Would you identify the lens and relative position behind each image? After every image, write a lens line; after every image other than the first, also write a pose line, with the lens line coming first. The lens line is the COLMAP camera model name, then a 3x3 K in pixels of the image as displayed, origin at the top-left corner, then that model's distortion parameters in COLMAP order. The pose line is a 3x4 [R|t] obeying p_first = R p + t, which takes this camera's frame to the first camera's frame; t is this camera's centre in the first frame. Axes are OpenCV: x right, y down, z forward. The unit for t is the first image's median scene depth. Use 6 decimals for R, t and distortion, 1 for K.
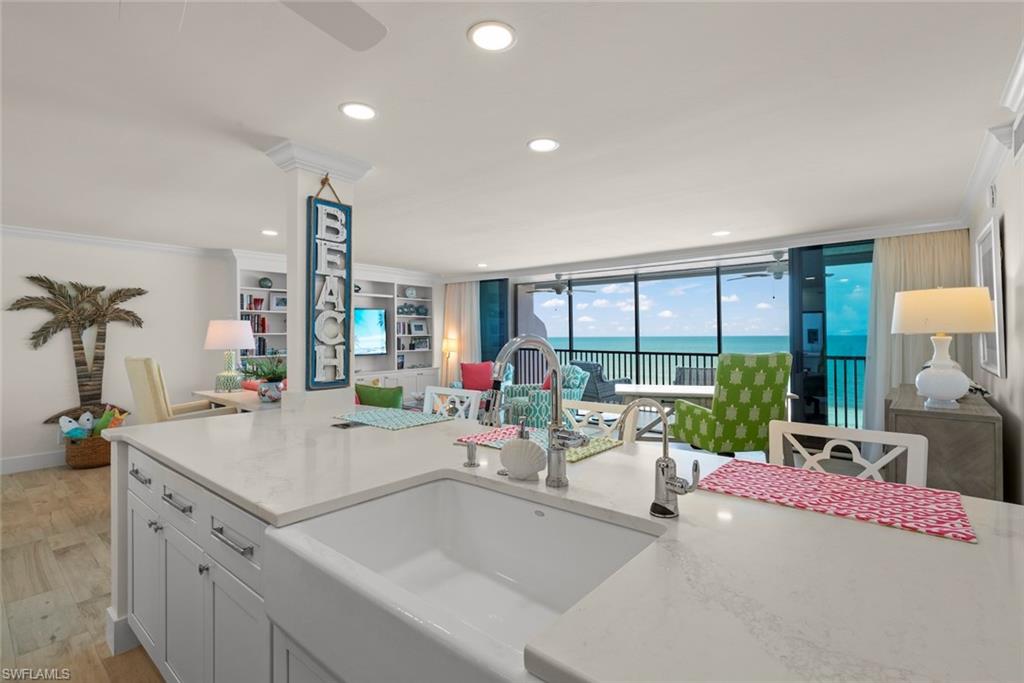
lens RADIAL K [[465.1, 0, 507.1], [0, 465.1, 345.5], [0, 0, 1]] dist [-0.001975, 0.001053]
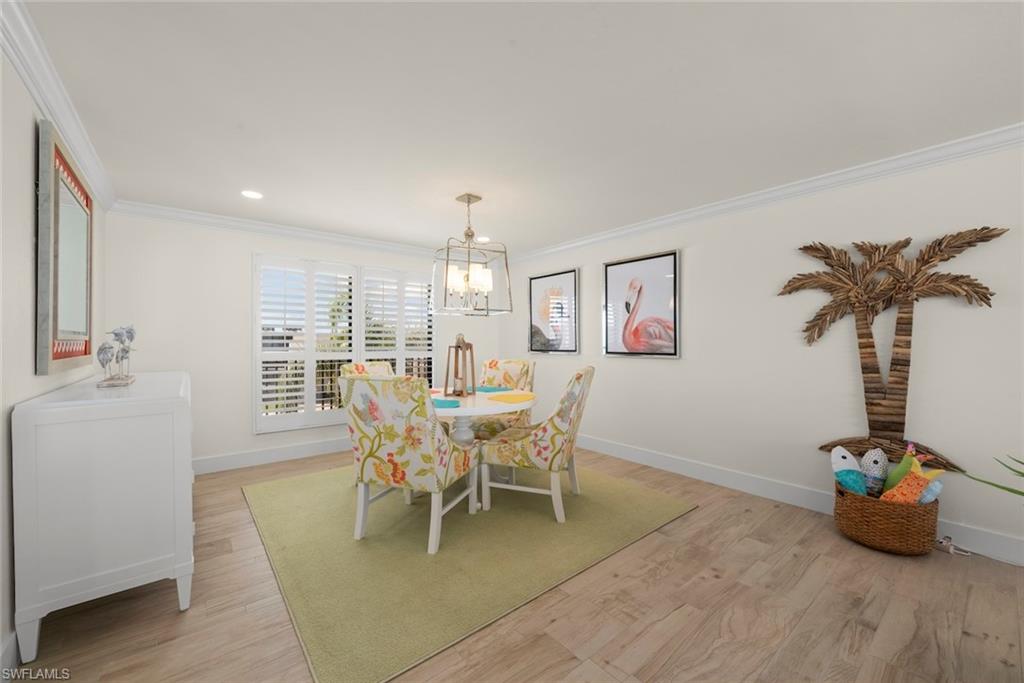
lens RADIAL K [[407.7, 0, 512.8], [0, 407.7, 337.4], [0, 0, 1]] dist [0.006280, 0.000052]
pose [[-0.167345, -0.006701, -0.985876, -0.286144], [-0.015460, 0.999872, -0.004171, 0.005395], [0.985777, 0.014544, -0.167427, 0.612246]]
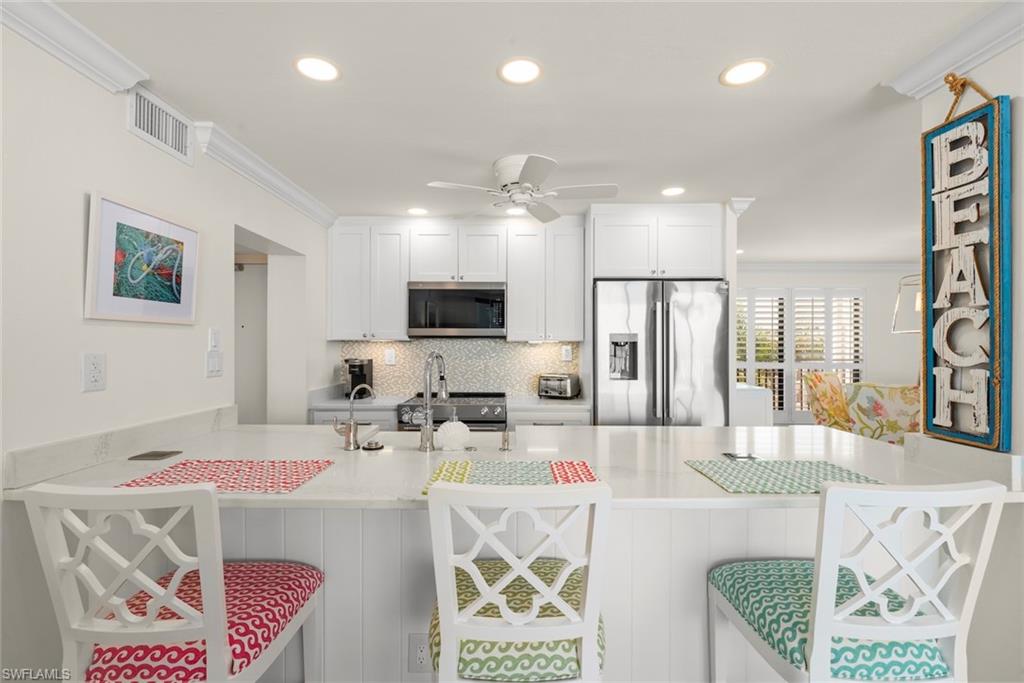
lens RADIAL K [[465.1, 0, 505.5], [0, 465.1, 347.8], [0, 0, 1]] dist [-0.001975, 0.001053]
pose [[-0.765388, 0.002822, -0.643563, 0.215596], [-0.014082, 0.999678, 0.021132, -0.015502], [0.643415, 0.025237, -0.765101, 0.561369]]
